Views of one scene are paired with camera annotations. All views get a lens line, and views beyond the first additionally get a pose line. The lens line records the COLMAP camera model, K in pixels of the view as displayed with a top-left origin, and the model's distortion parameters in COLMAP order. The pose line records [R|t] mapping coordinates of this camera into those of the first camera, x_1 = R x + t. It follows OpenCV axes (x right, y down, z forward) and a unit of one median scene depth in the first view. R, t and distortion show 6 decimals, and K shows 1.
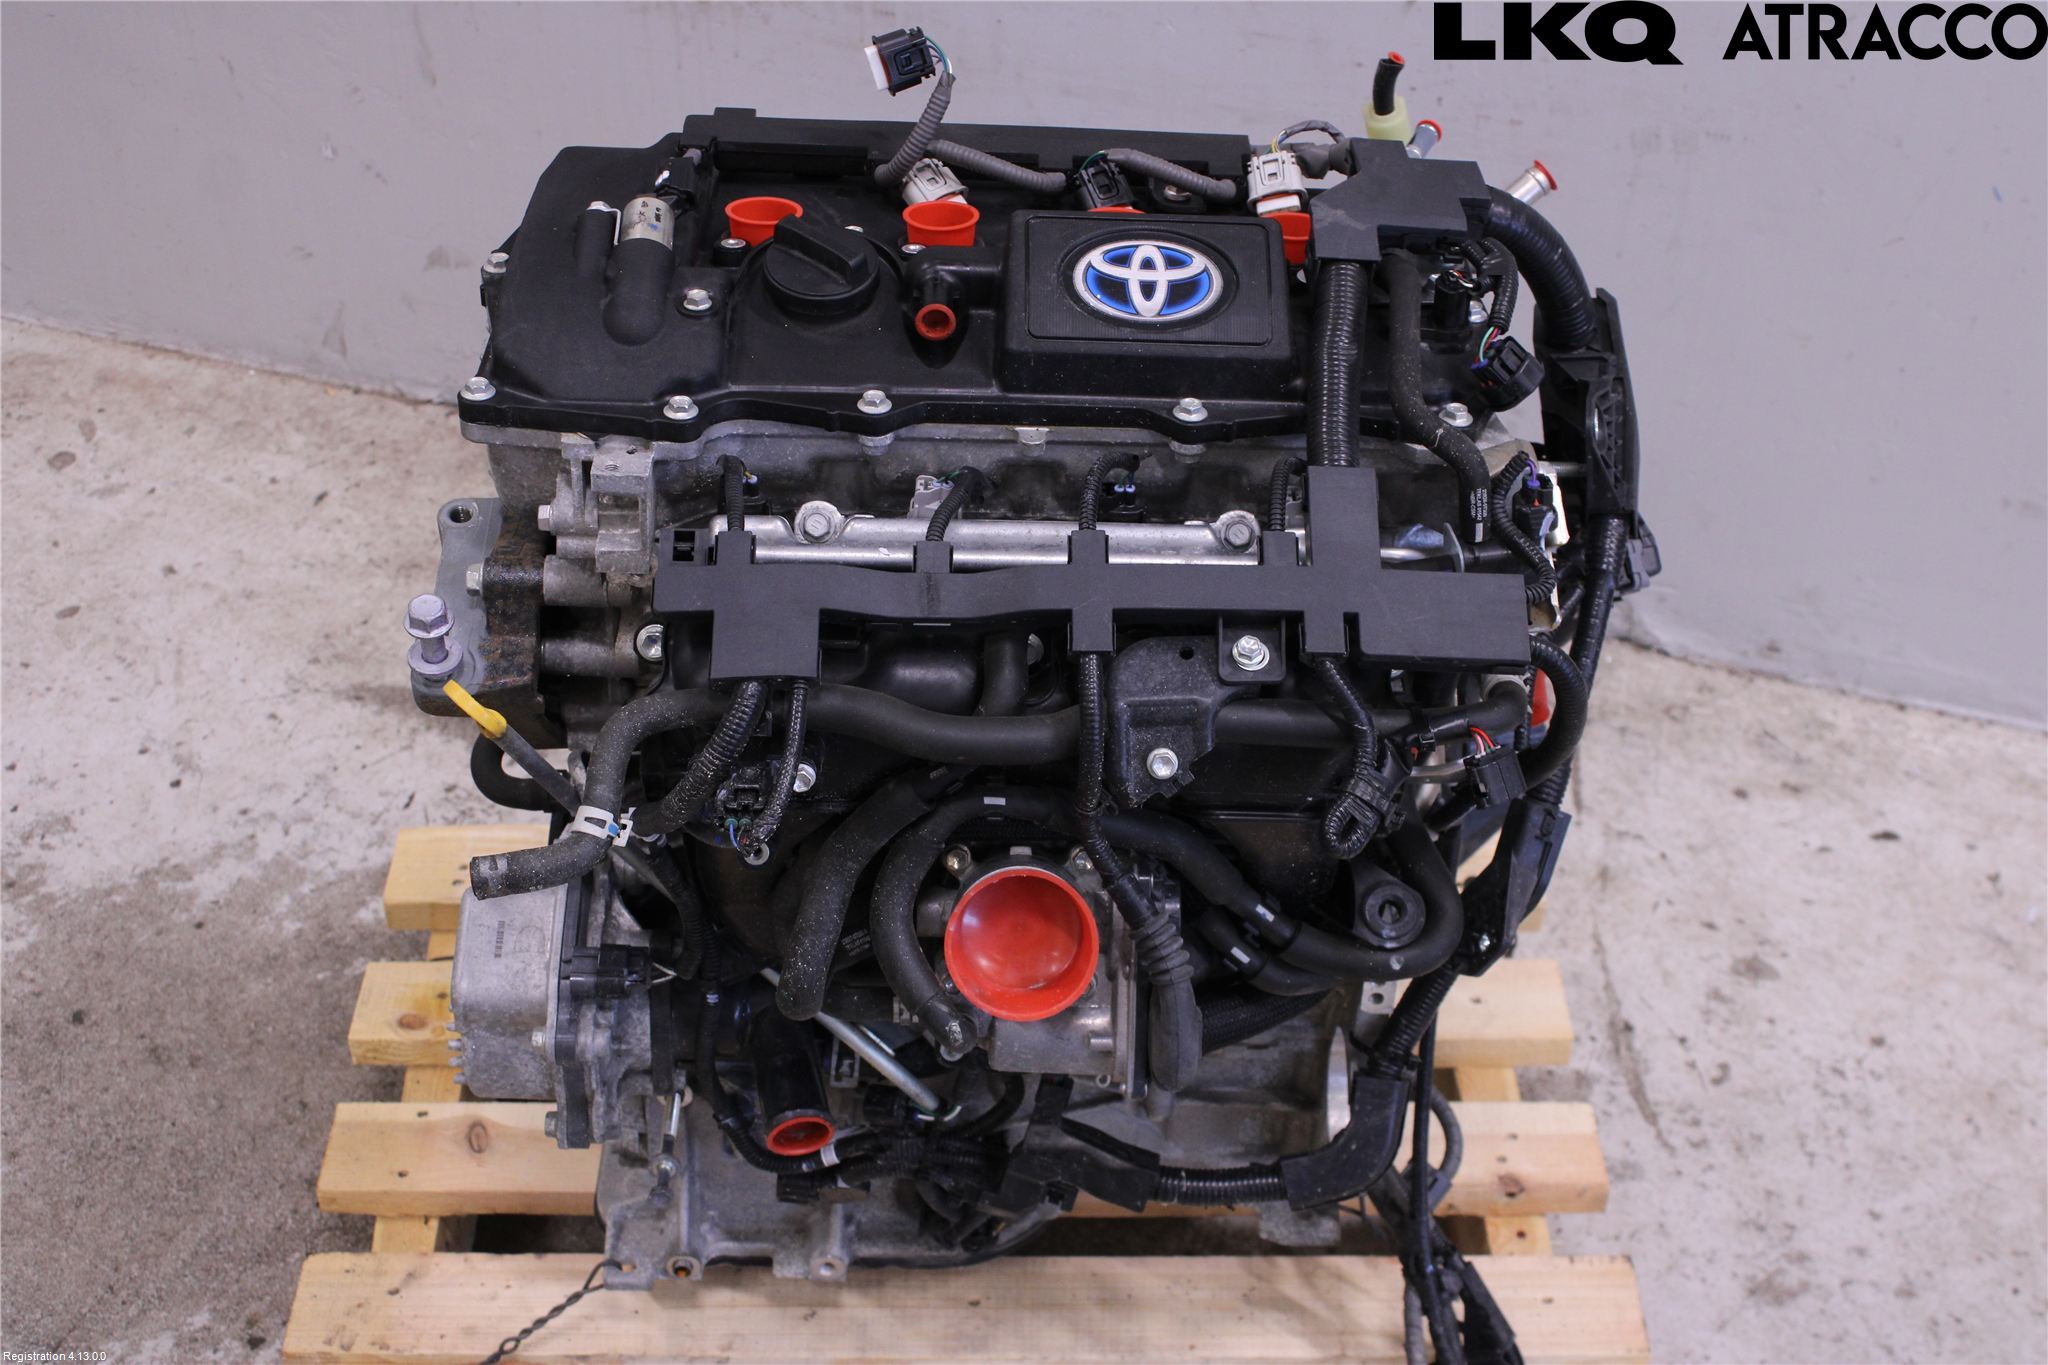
lens RADIAL K [[2827.0, 0, 1095.8], [0, 2827.0, 691.1], [0, 0, 1]] dist [-0.070609, -0.048341]
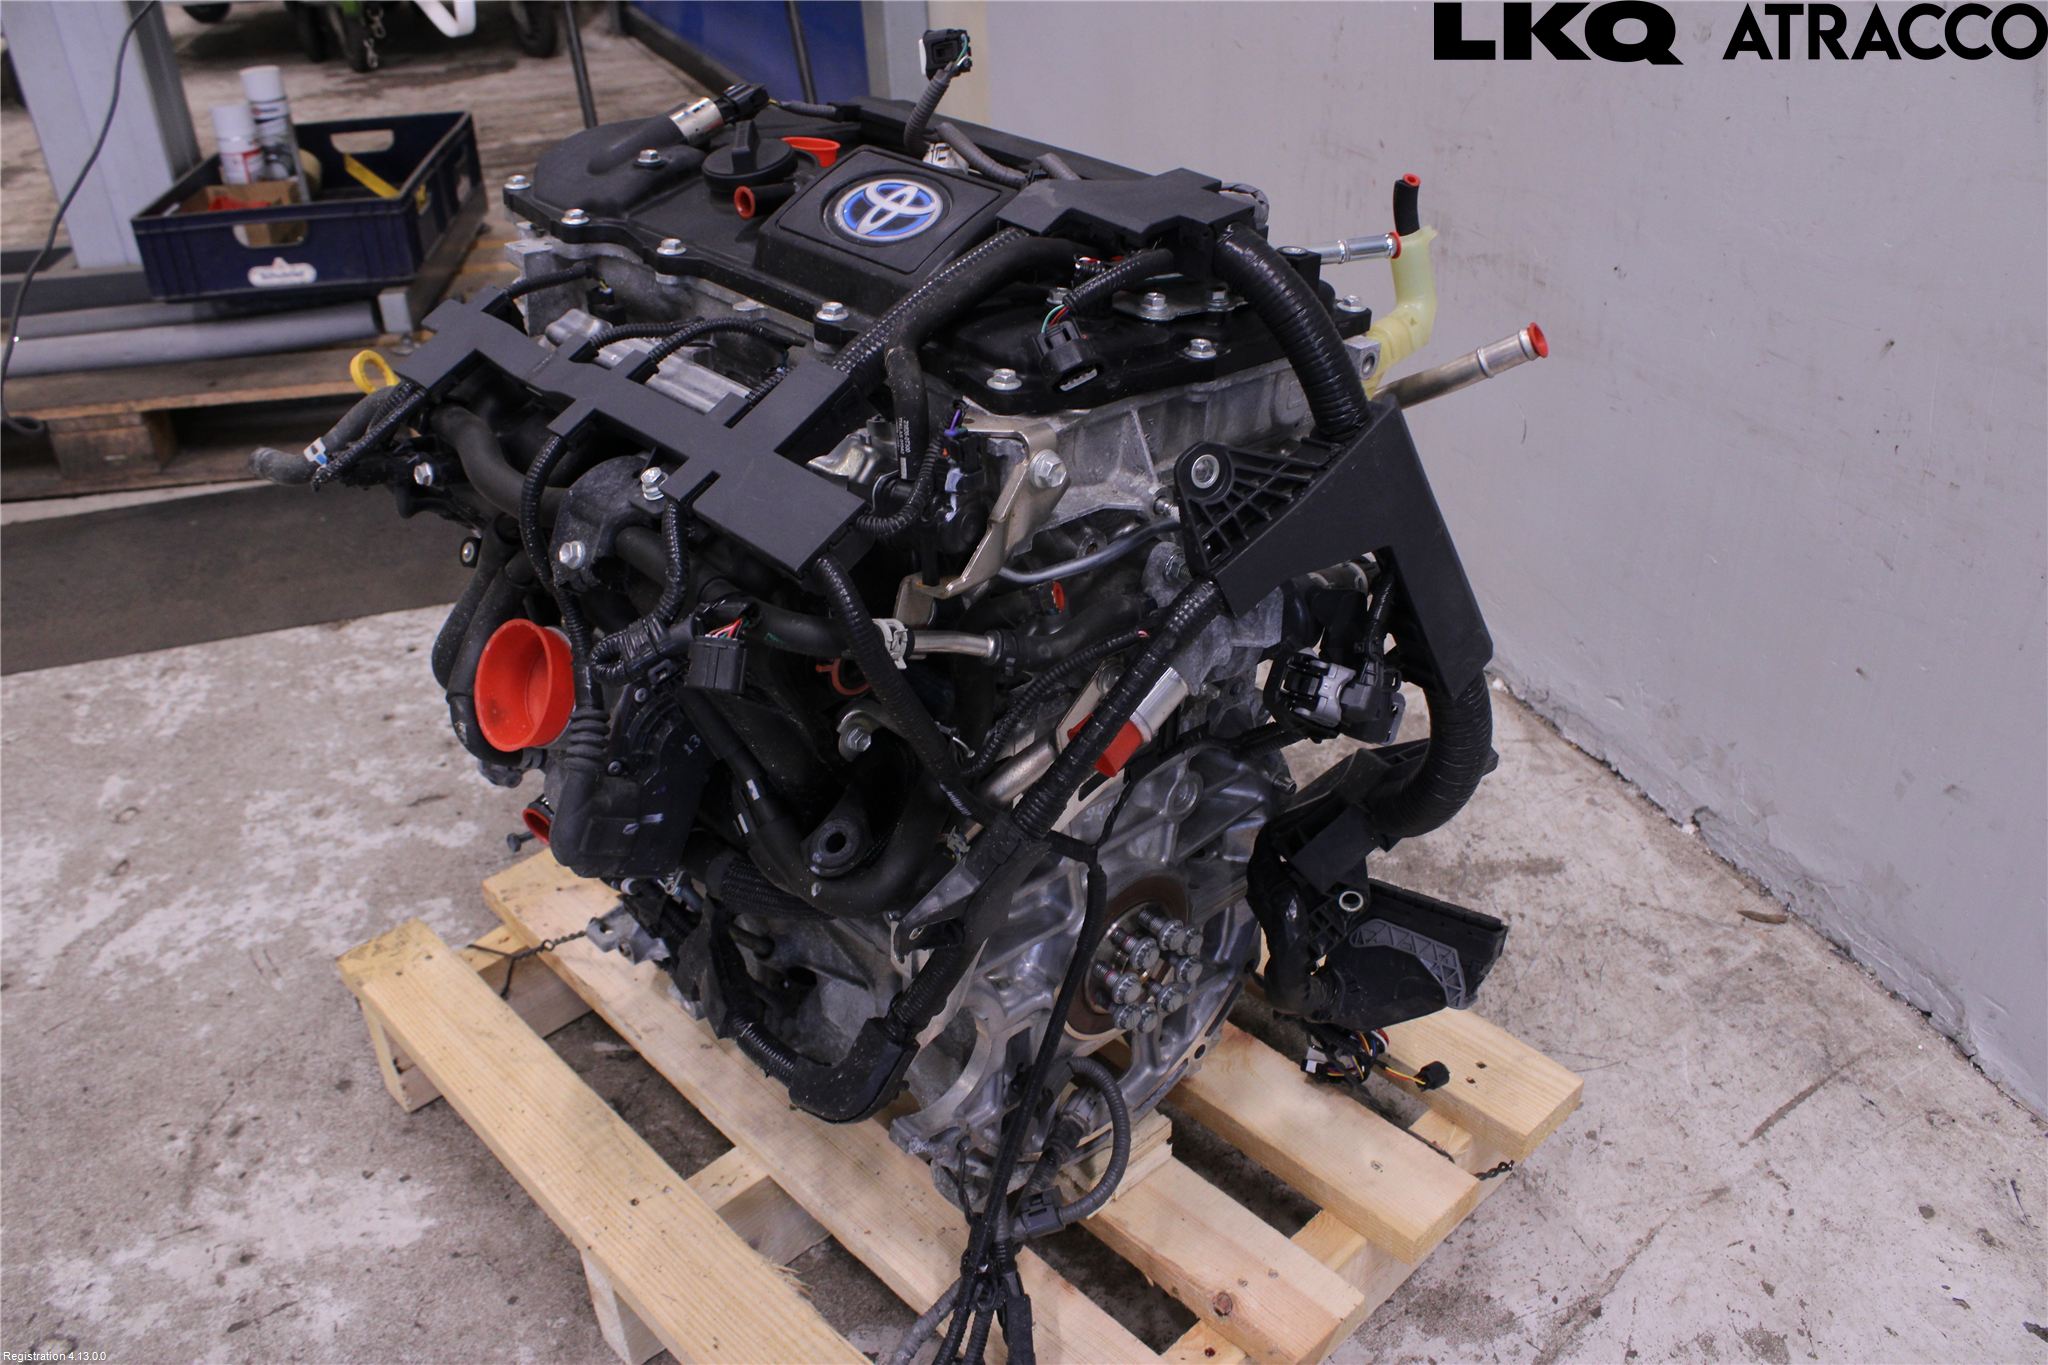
lens RADIAL K [[1726.2, 0, 1035.8], [0, 1726.2, 676.9], [0, 0, 1]] dist [-0.159700, 0.141654]
pose [[0.666718, 0.355525, -0.655049, 0.407547], [-0.433855, 0.899769, 0.046761, -0.027392], [0.606017, 0.253020, 0.754138, 0.422005]]
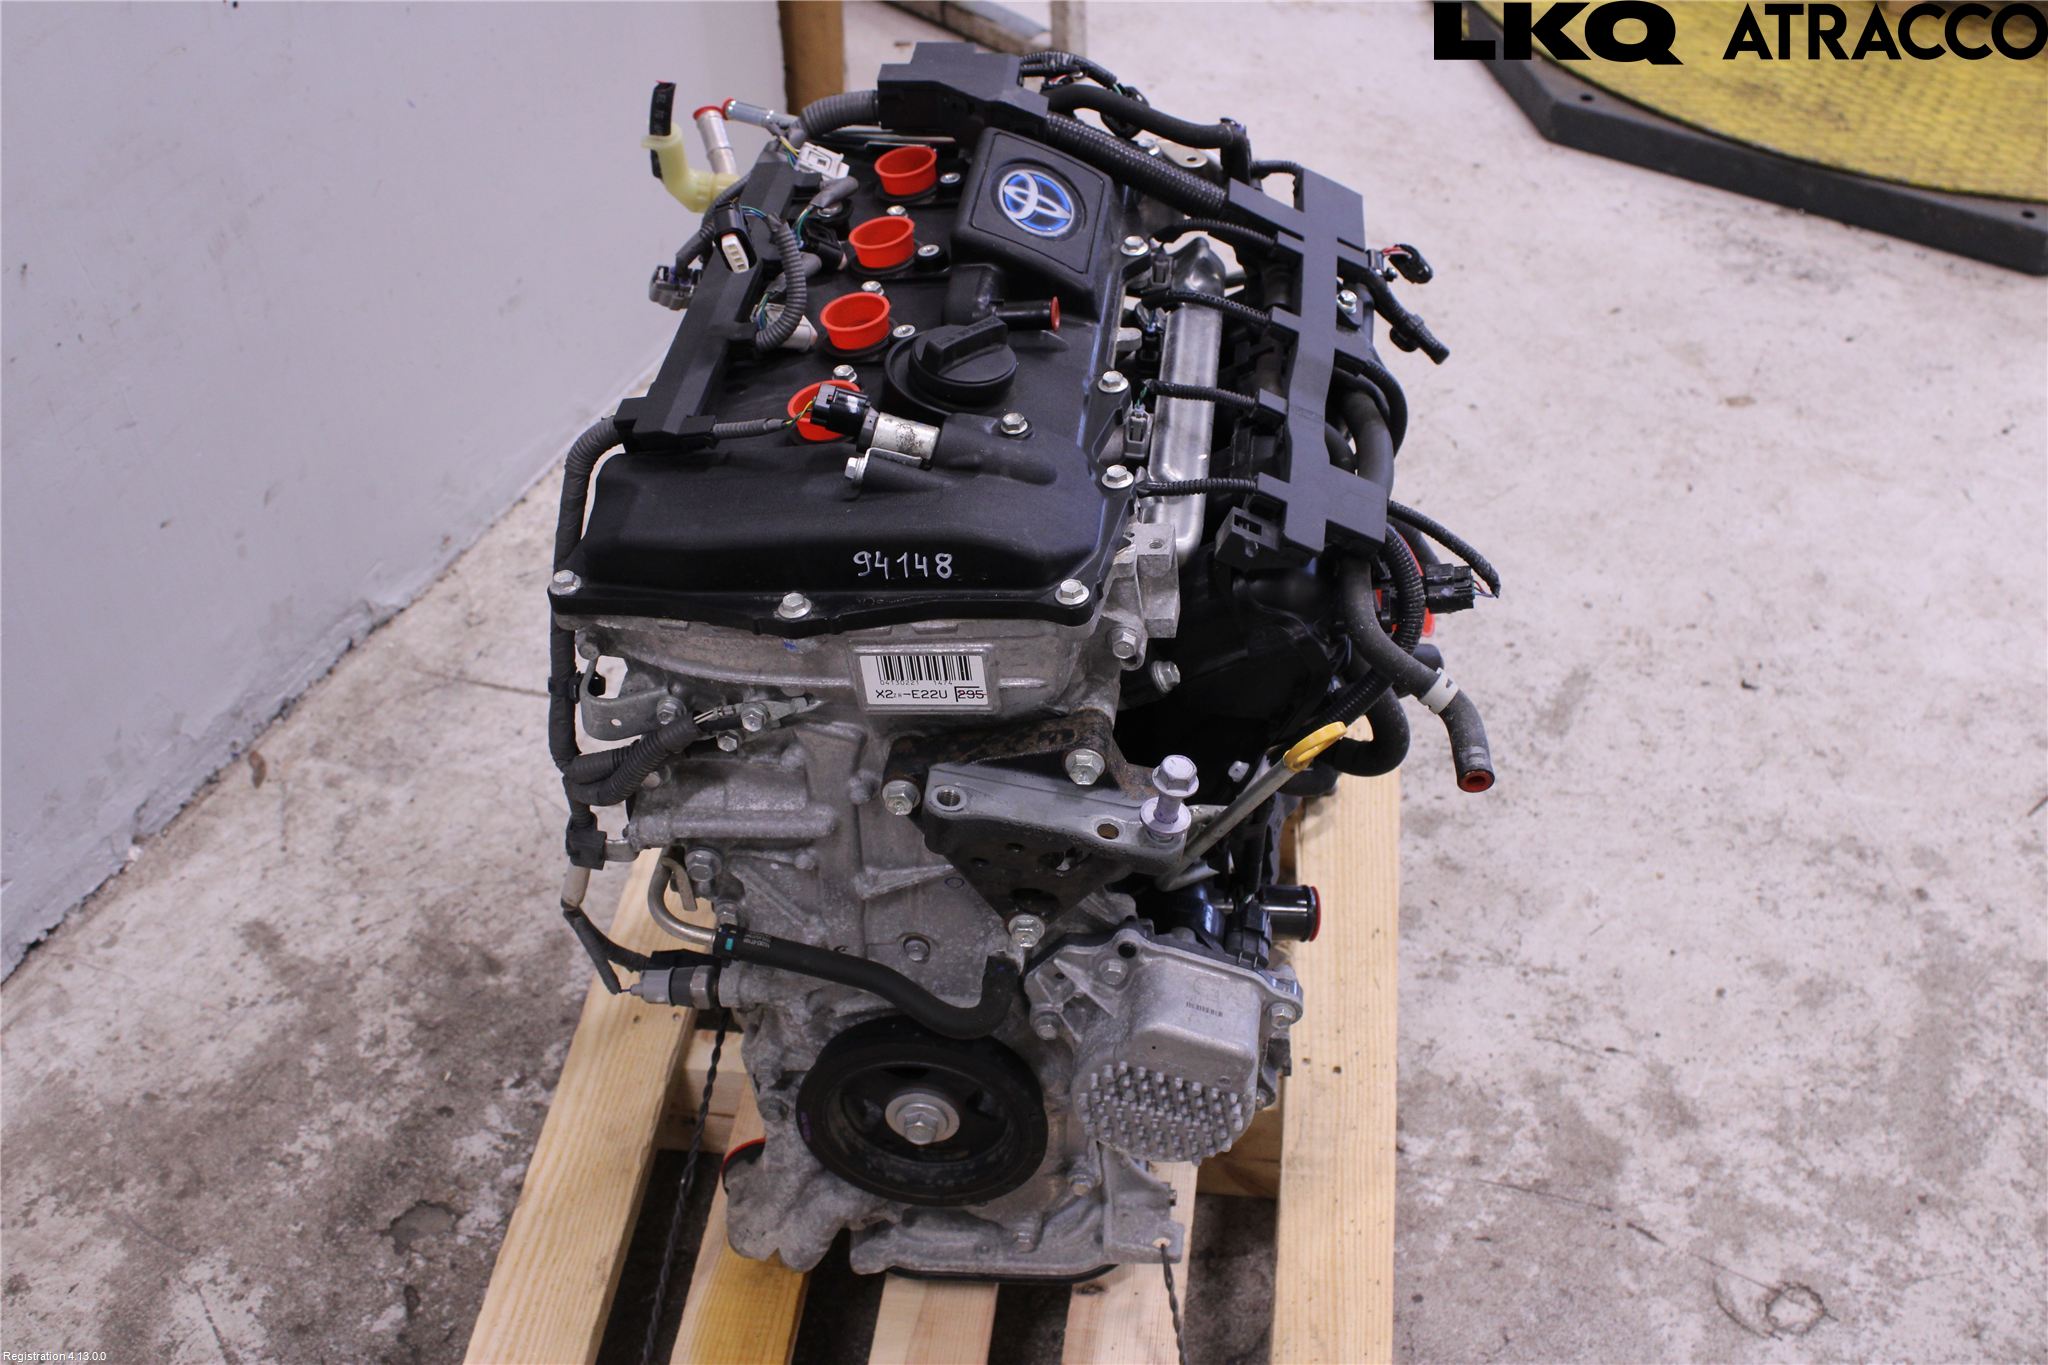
lens RADIAL K [[2304.4, 0, 1024.0], [0, 2304.4, 682.5], [0, 0, 1]] dist [-0.069230, 0.025712]
pose [[0.148071, -0.681271, 0.716899, -0.603774], [0.640770, 0.618248, 0.455175, -0.342588], [-0.753319, 0.391969, 0.528082, 0.411968]]
